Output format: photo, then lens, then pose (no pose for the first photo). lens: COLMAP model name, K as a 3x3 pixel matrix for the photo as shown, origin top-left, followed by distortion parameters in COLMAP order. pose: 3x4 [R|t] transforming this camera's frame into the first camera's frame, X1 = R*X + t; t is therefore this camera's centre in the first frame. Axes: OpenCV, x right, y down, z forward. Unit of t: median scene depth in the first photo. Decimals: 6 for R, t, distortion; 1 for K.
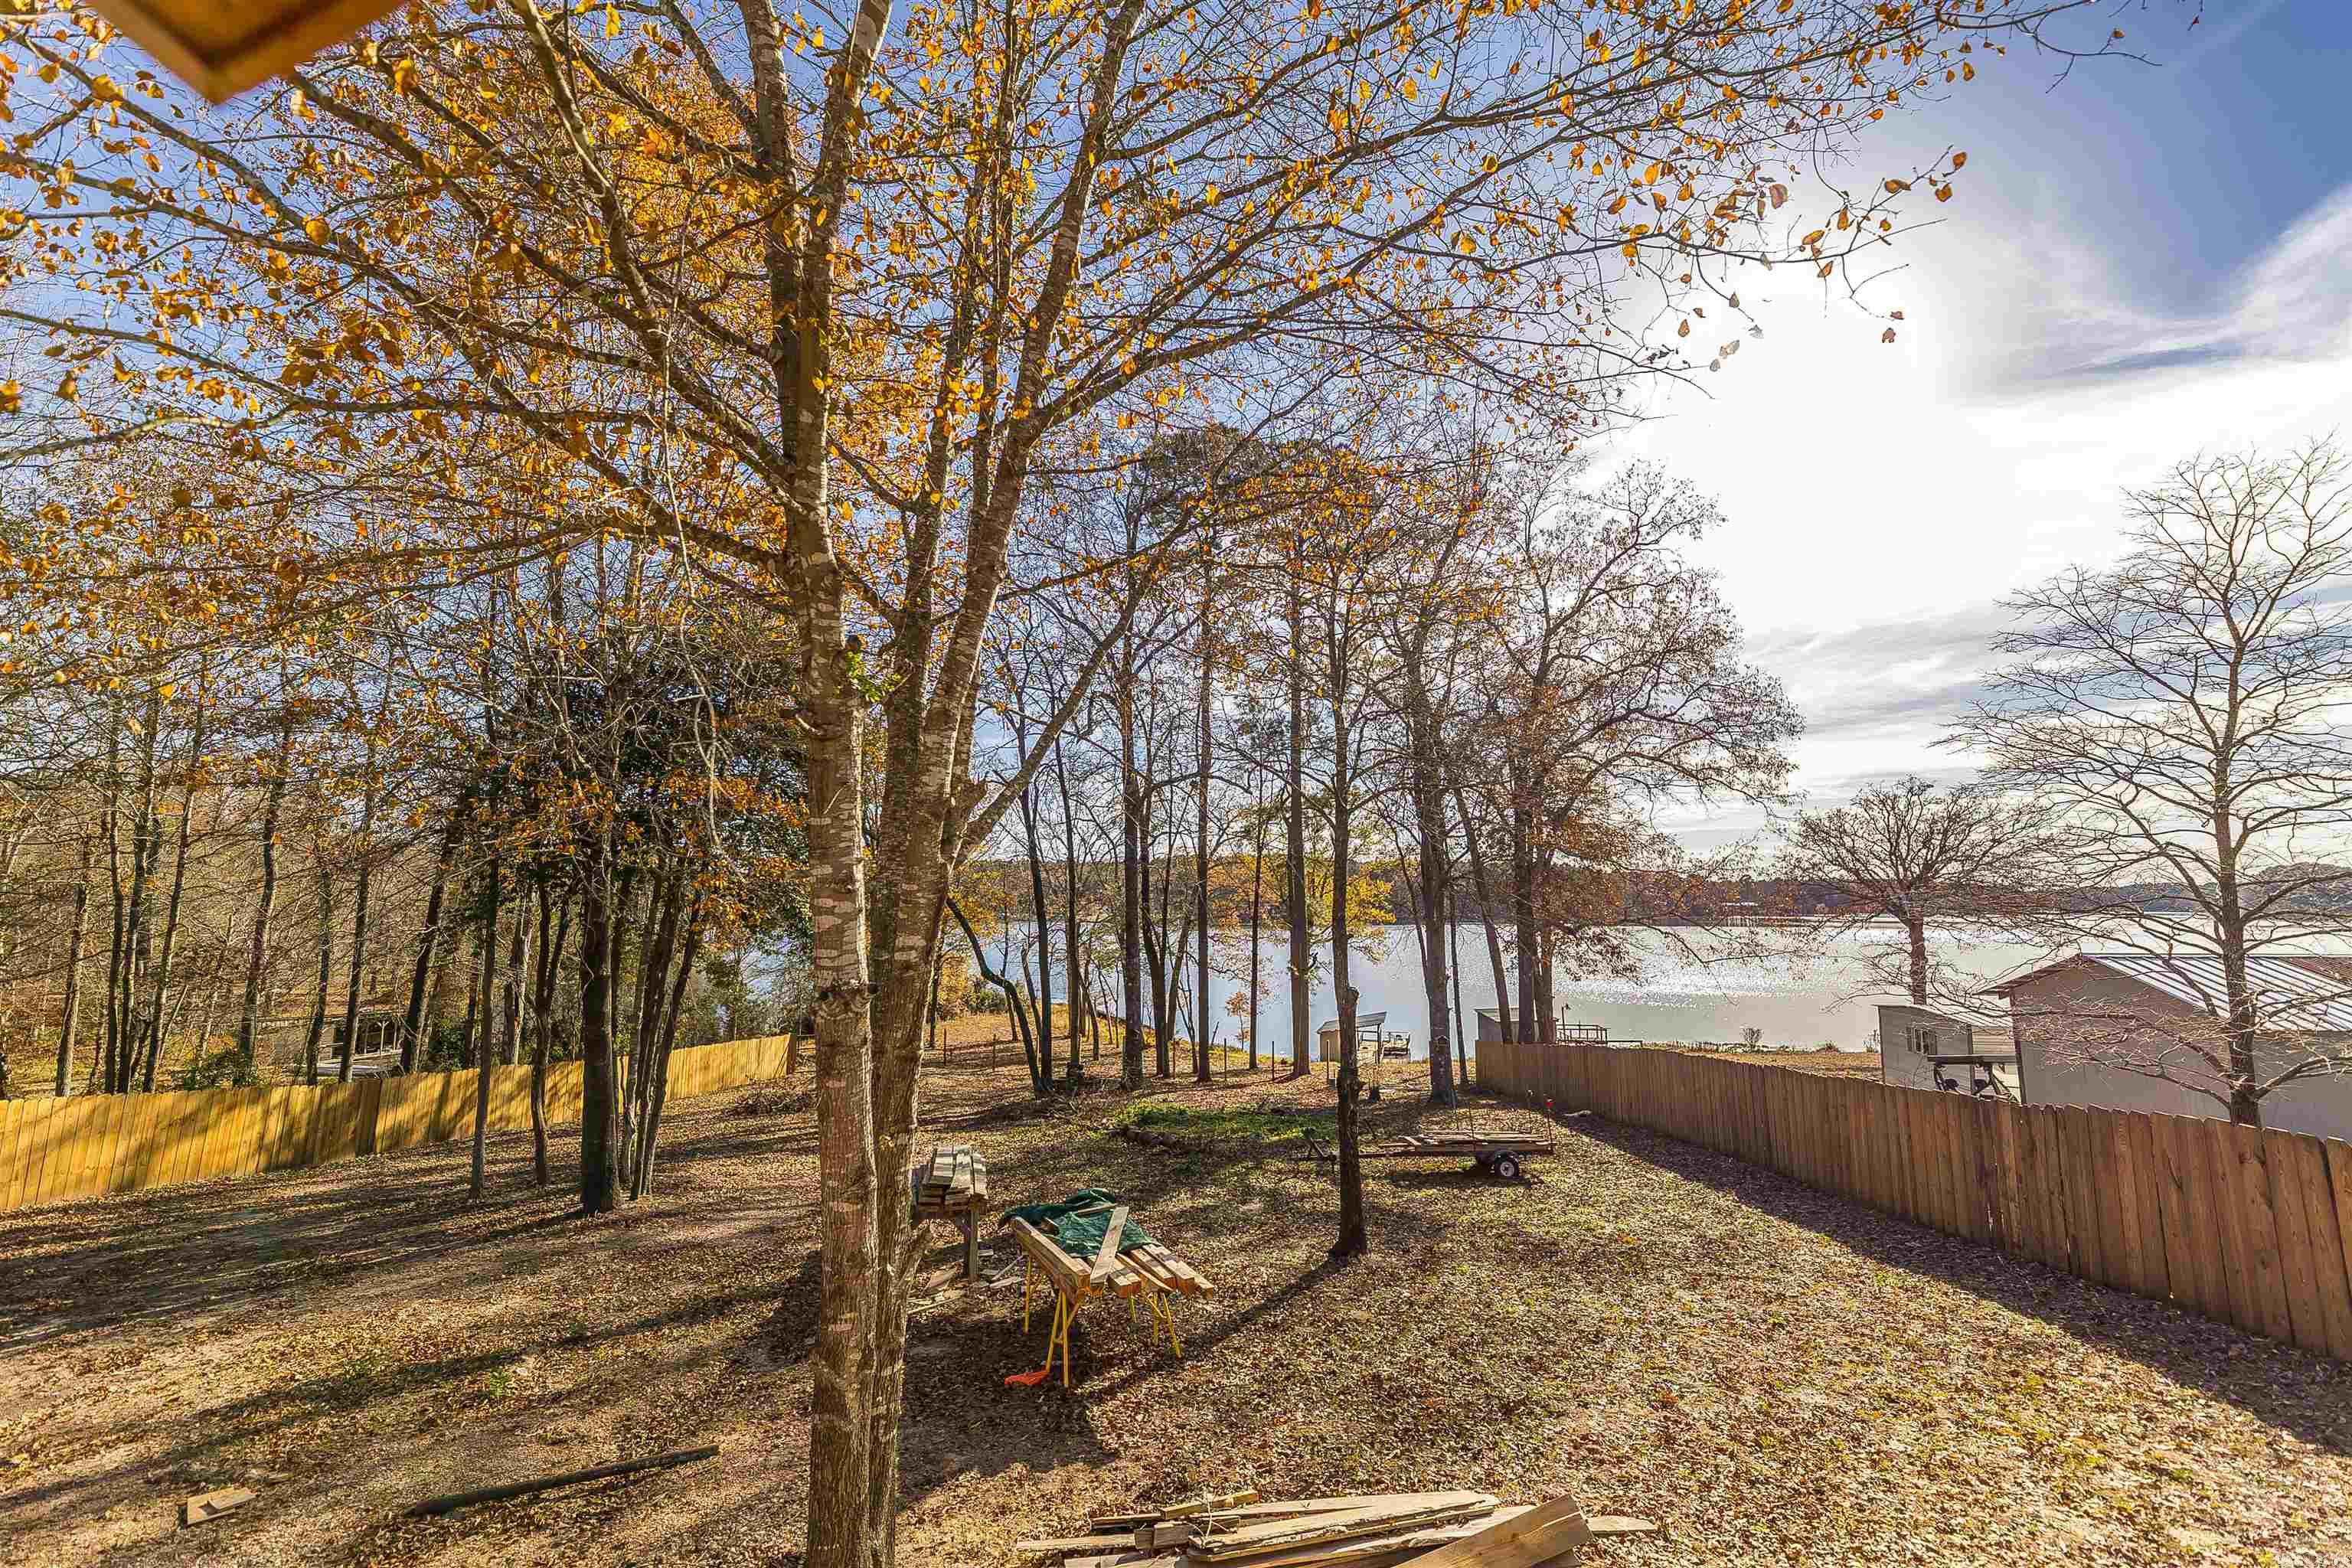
lens RADIAL K [[945.3, 0, 1182.3], [0, 945.3, 776.6], [0, 0, 1]] dist [0.002374, -0.000302]
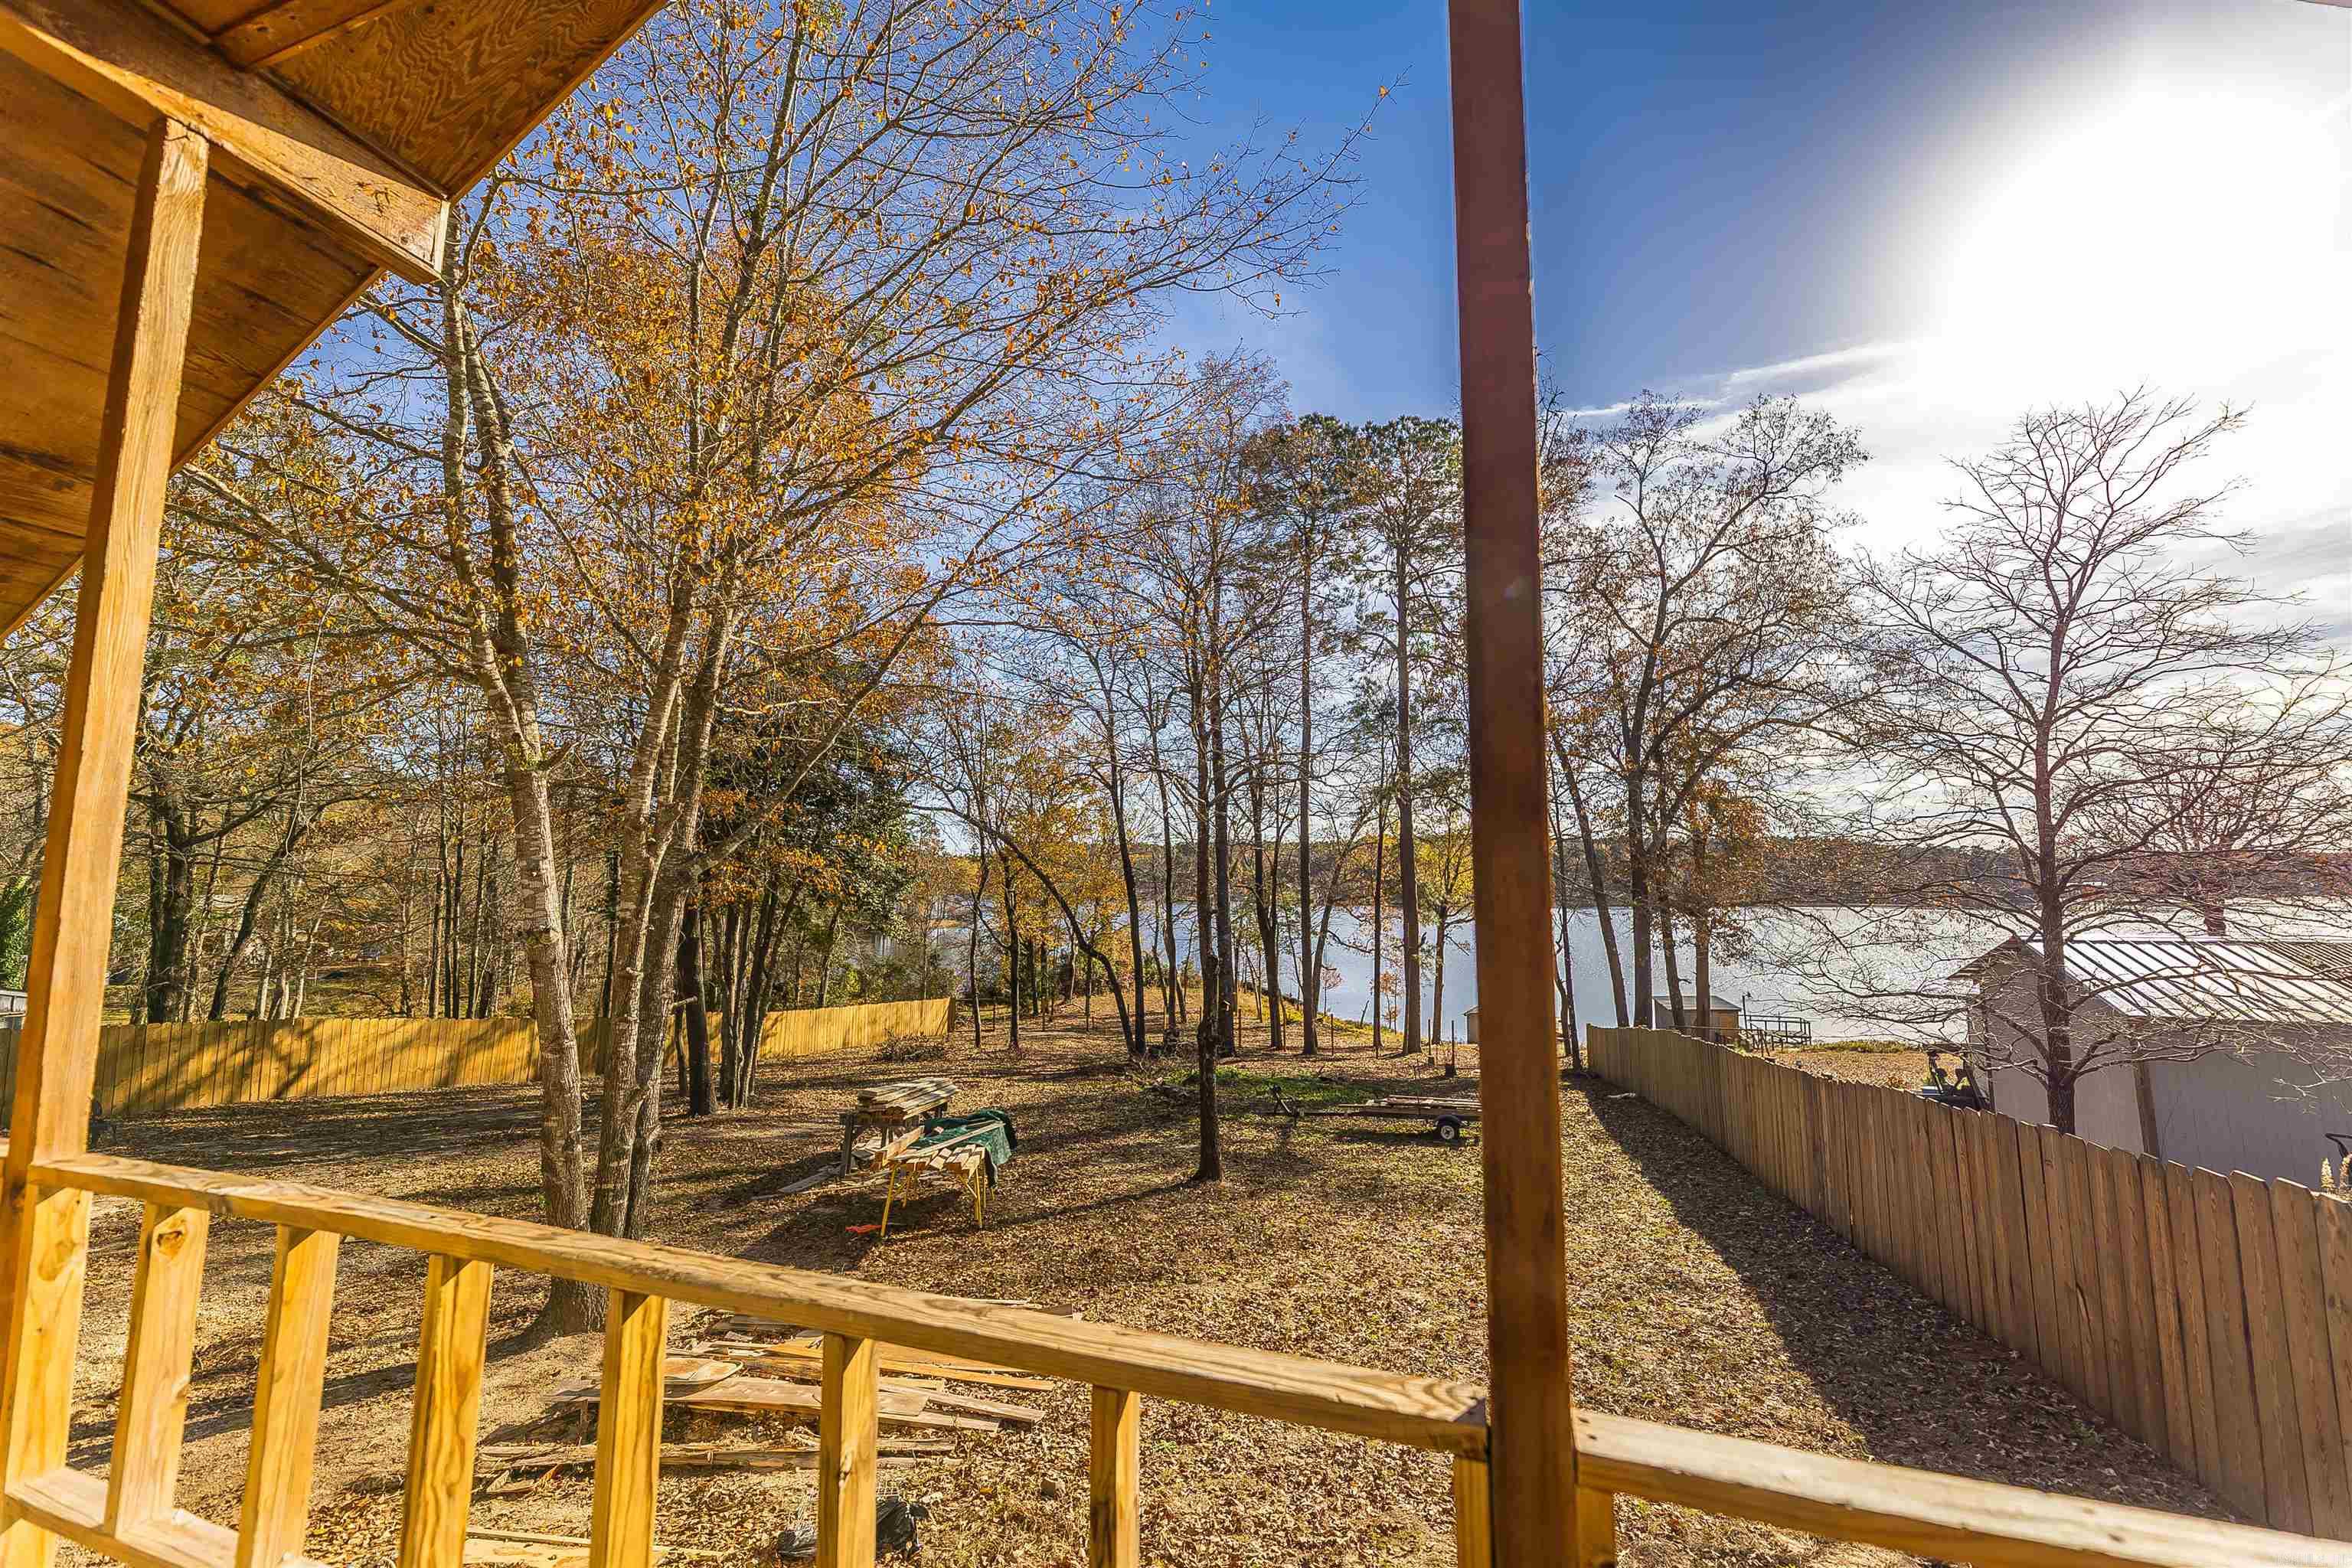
lens RADIAL K [[945.3, 0, 1152.2], [0, 945.3, 770.1], [0, 0, 1]] dist [0.002374, -0.000302]
pose [[0.967040, -0.031215, -0.252703, 0.155165], [0.034581, 0.999362, 0.008890, -0.006364], [0.252264, -0.017336, 0.967503, -0.052803]]
